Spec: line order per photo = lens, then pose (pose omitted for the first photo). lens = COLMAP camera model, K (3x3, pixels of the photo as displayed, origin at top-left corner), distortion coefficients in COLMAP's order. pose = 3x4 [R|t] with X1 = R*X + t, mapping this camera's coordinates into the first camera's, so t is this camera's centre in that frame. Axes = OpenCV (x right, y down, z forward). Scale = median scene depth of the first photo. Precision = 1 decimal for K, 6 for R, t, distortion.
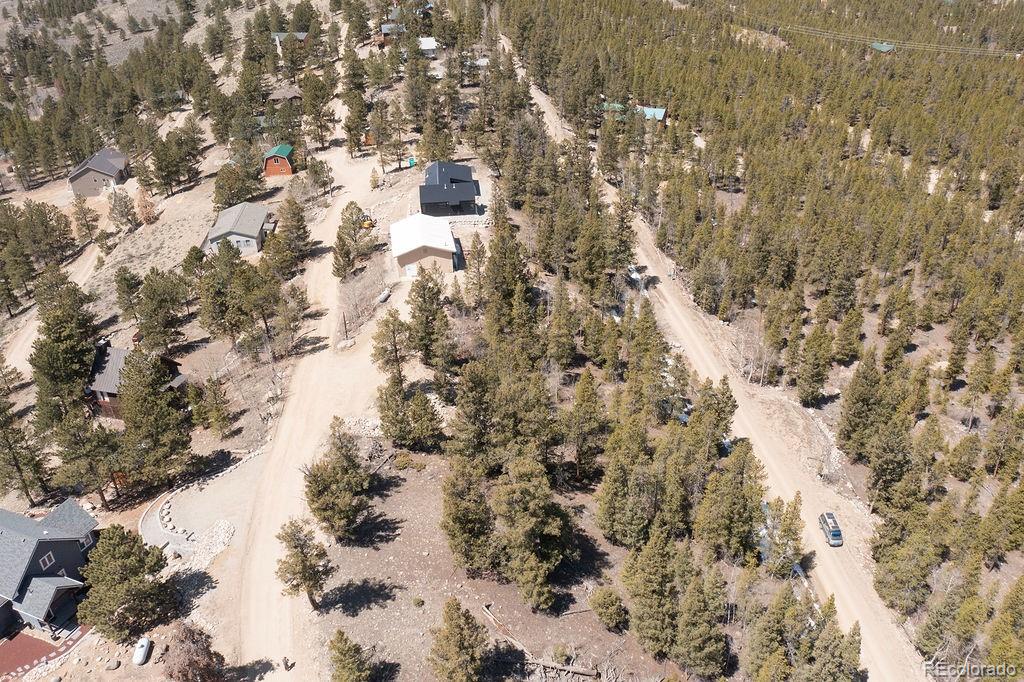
lens RADIAL K [[800.2, 0, 517.2], [0, 800.2, 348.9], [0, 0, 1]] dist [-0.023649, 0.007857]
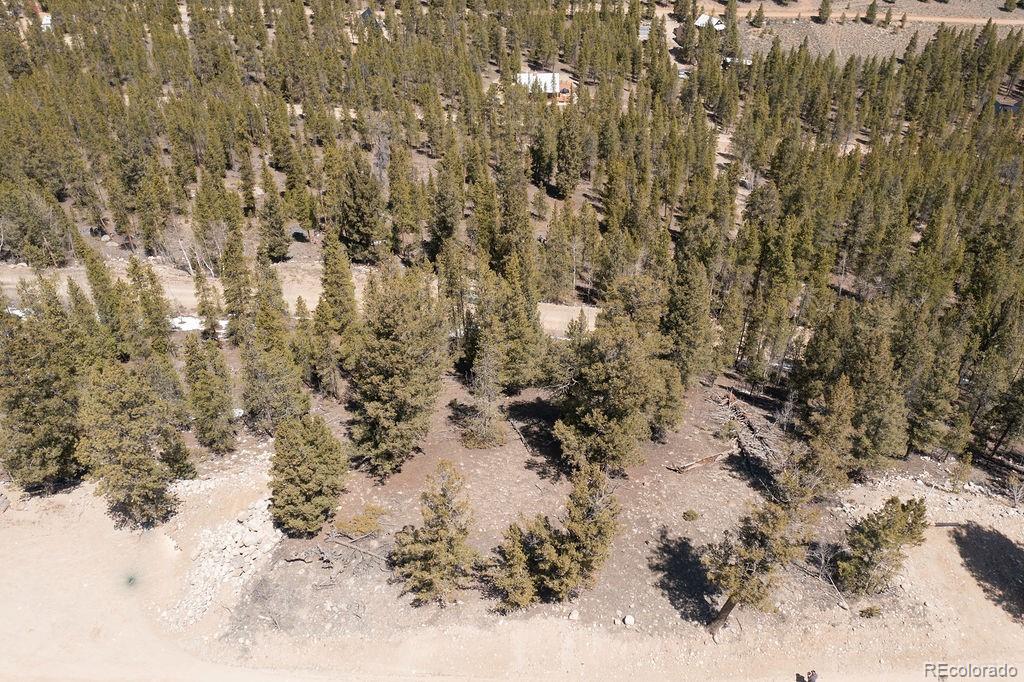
lens RADIAL K [[800.2, 0, 510.5], [0, 800.2, 338.0], [0, 0, 1]] dist [-0.023649, 0.007857]
pose [[0.200340, -0.566180, 0.799565, -0.461205], [0.507264, 0.758148, 0.409751, -0.131988], [-0.838181, 0.323501, 0.439089, 0.550687]]
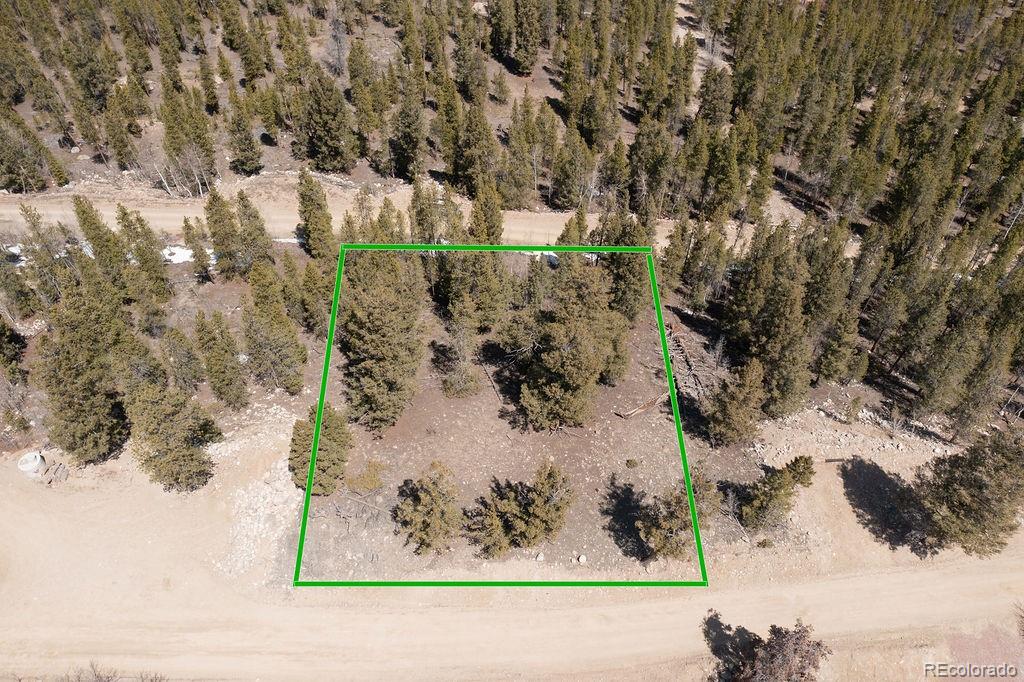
lens RADIAL K [[800.2, 0, 510.4], [0, 800.2, 332.9], [0, 0, 1]] dist [-0.023649, 0.007857]
pose [[0.144843, -0.740190, 0.656612, -0.449666], [0.515320, 0.622937, 0.588553, -0.270291], [-0.844669, 0.253117, 0.471663, 0.468912]]
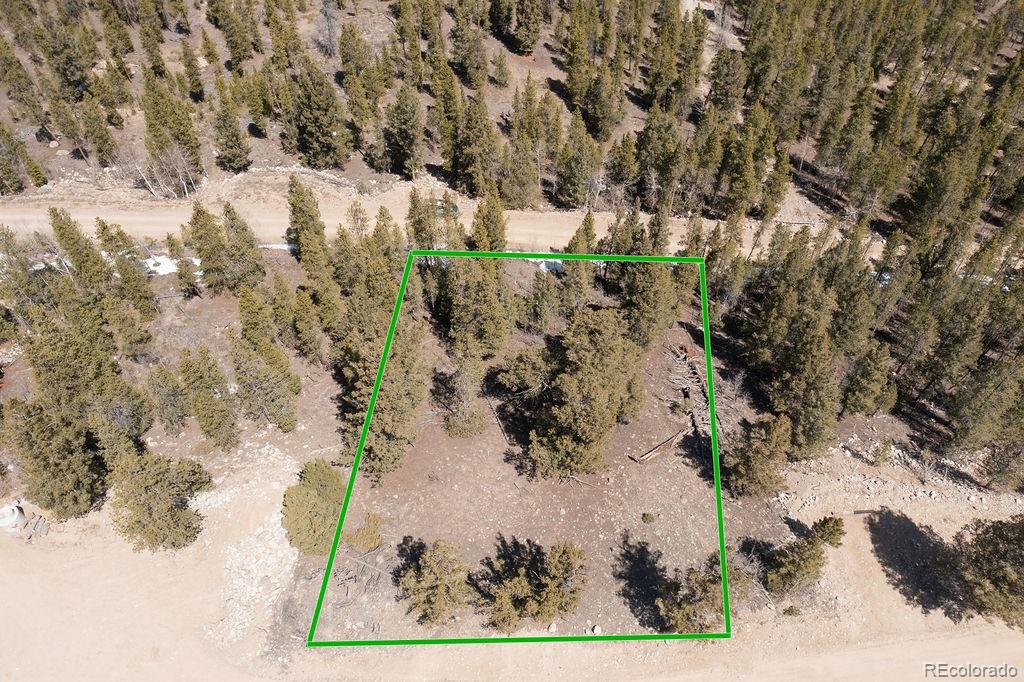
lens RADIAL K [[800.2, 0, 509.7], [0, 800.2, 336.5], [0, 0, 1]] dist [-0.023649, 0.007857]
pose [[0.139111, -0.778587, 0.611924, -0.367471], [0.518617, 0.583695, 0.624770, -0.287188], [-0.843614, 0.230442, 0.484987, 0.480351]]
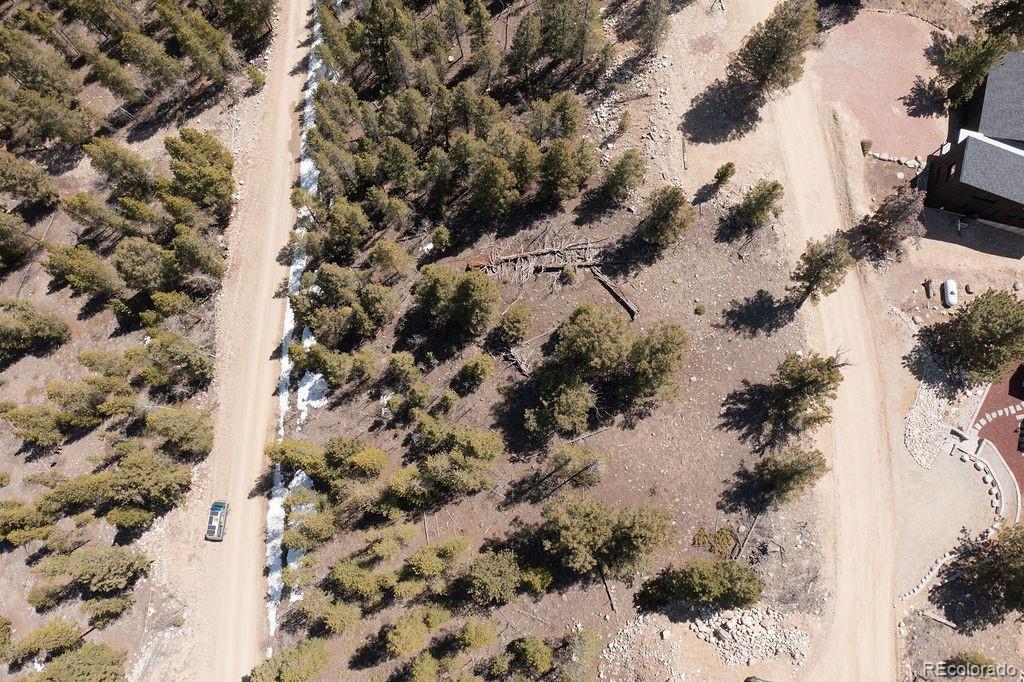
lens RADIAL K [[800.2, 0, 509.3], [0, 800.2, 340.7], [0, 0, 1]] dist [-0.023649, 0.007857]
pose [[-0.990095, -0.115063, 0.080453, 0.025517], [0.116797, -0.357012, 0.926769, -0.504395], [-0.077914, 0.926986, 0.366915, 0.481806]]
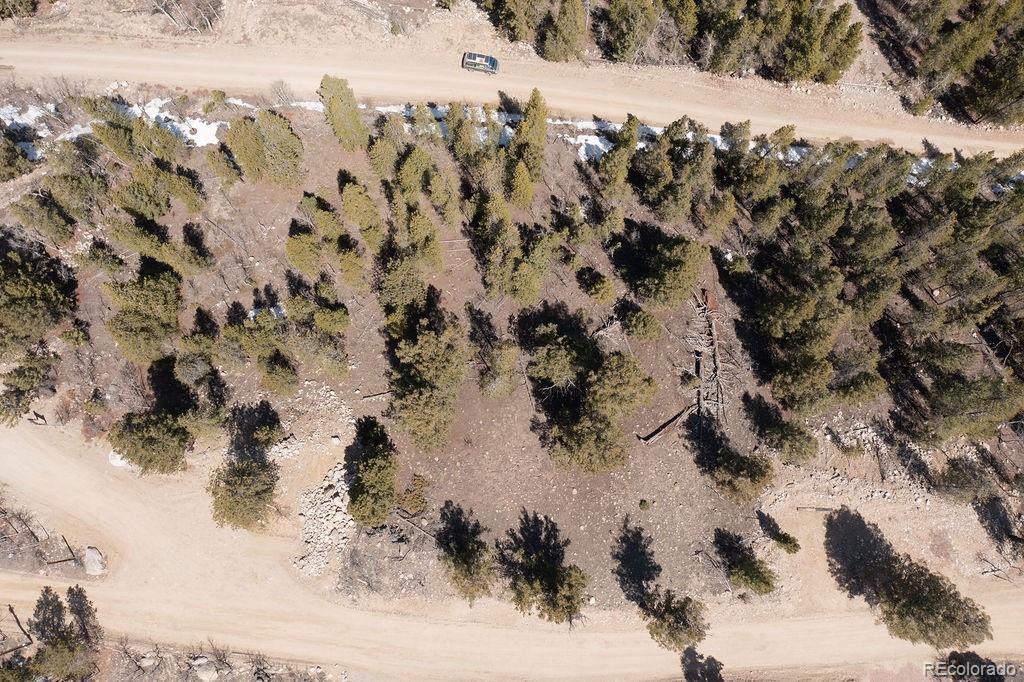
lens RADIAL K [[800.2, 0, 512.1], [0, 800.2, 335.8], [0, 0, 1]] dist [-0.023649, 0.007857]
pose [[0.202713, -0.962937, 0.177930, -0.094374], [0.514660, 0.259351, 0.817228, -0.479483], [-0.833086, -0.074089, 0.548159, 0.426914]]
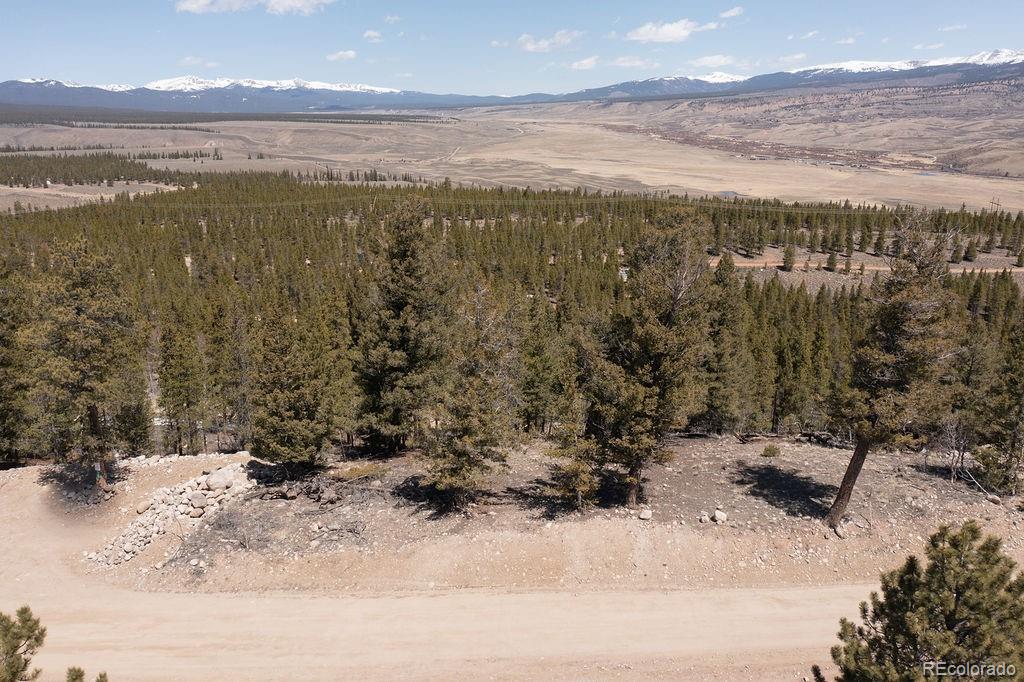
lens RADIAL K [[800.2, 0, 510.4], [0, 800.2, 340.4], [0, 0, 1]] dist [-0.023649, 0.007857]
pose [[0.175872, -0.249713, 0.952214, -0.497129], [0.504563, 0.853437, 0.130618, 0.052470], [-0.845272, 0.457480, 0.276092, 0.689745]]
